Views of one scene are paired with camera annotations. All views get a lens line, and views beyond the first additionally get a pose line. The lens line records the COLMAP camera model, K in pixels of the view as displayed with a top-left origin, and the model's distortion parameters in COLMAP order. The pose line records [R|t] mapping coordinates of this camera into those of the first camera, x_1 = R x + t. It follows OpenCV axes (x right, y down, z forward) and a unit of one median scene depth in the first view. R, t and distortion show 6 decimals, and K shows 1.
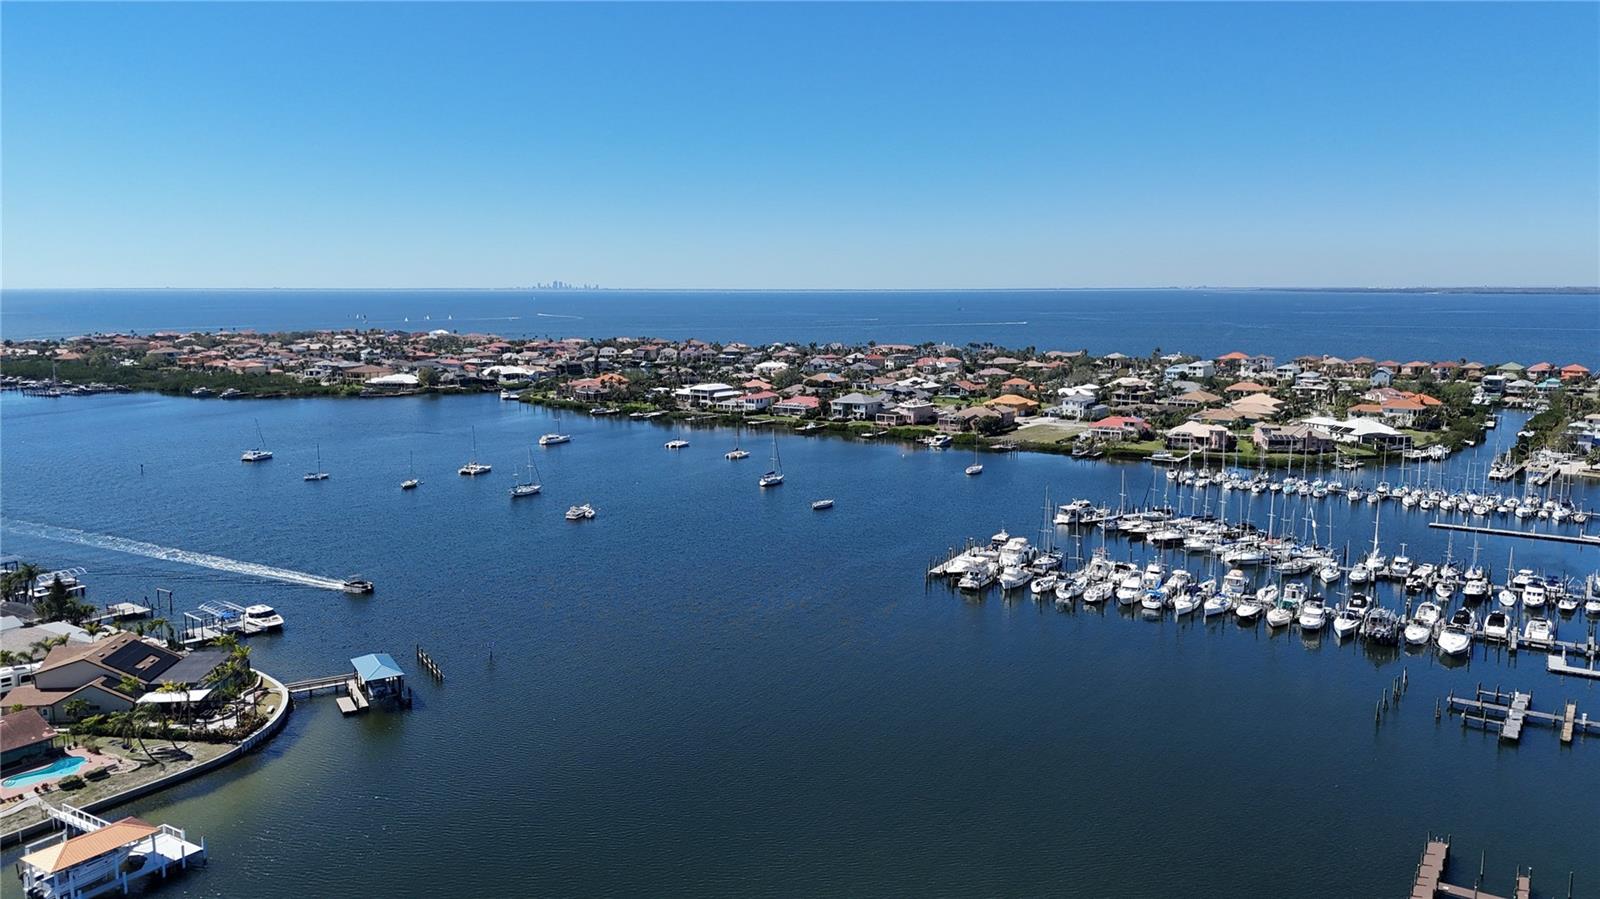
lens RADIAL K [[1069.2, 0, 800.0], [0, 1069.2, 449.5], [0, 0, 1]] dist [0.080411, -0.344091]
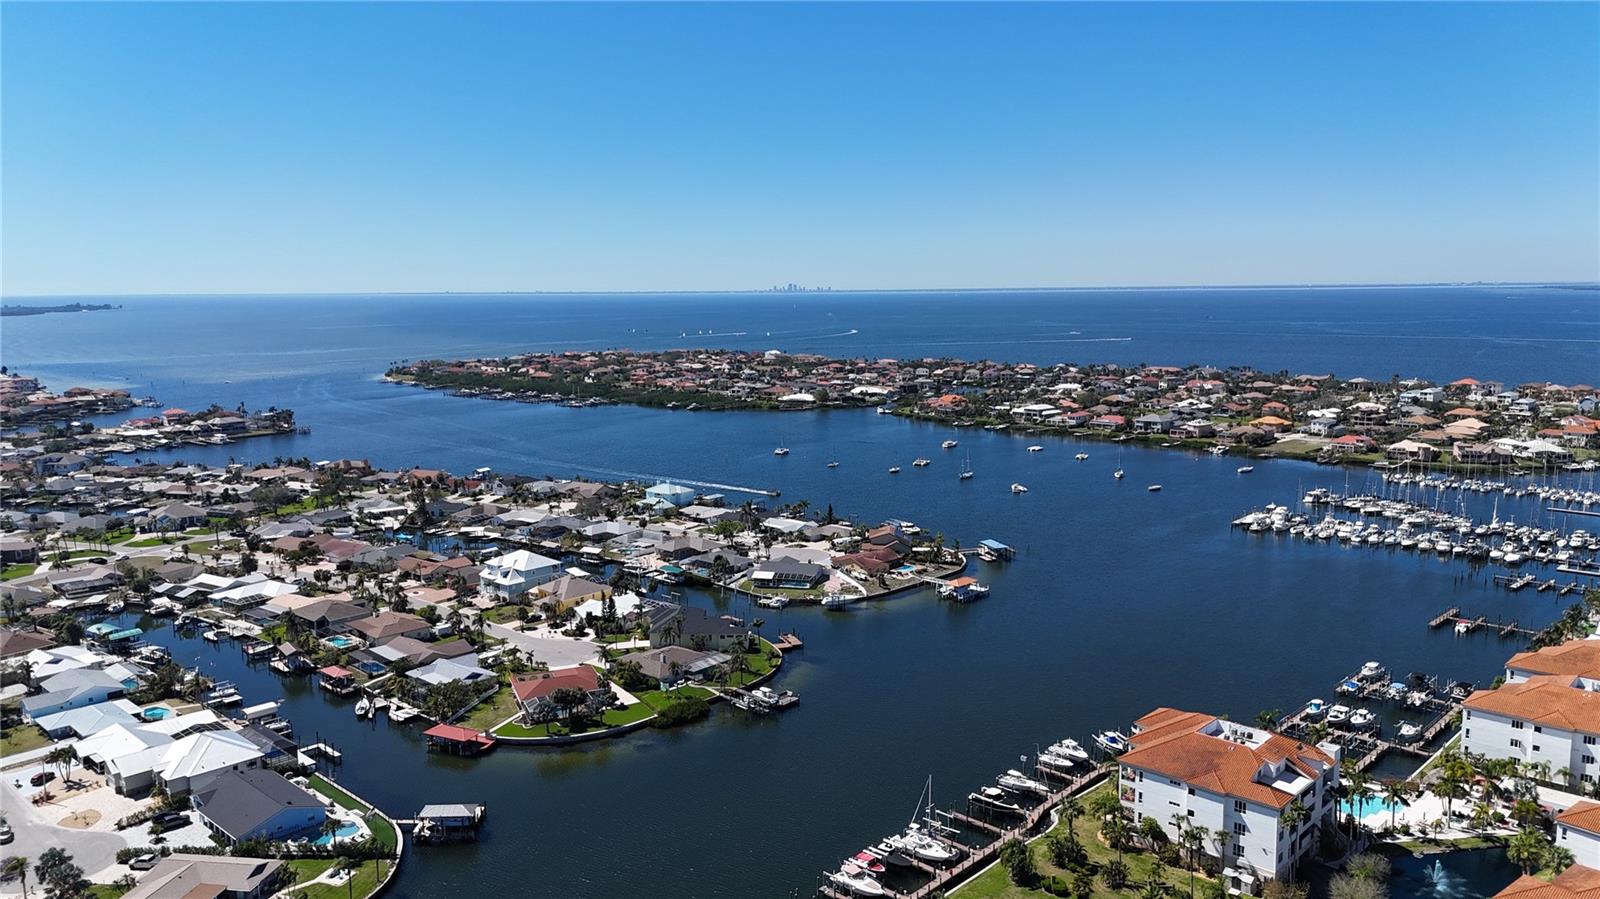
lens RADIAL K [[1069.1, 0, 800.0], [0, 1069.1, 449.5], [0, 0, 1]] dist [0.004760, -0.027443]
pose [[0.978407, 0.018784, -0.205833, -0.115519], [-0.018447, 0.999824, 0.003555, -0.003096], [0.205863, 0.000319, 0.978581, -0.482877]]
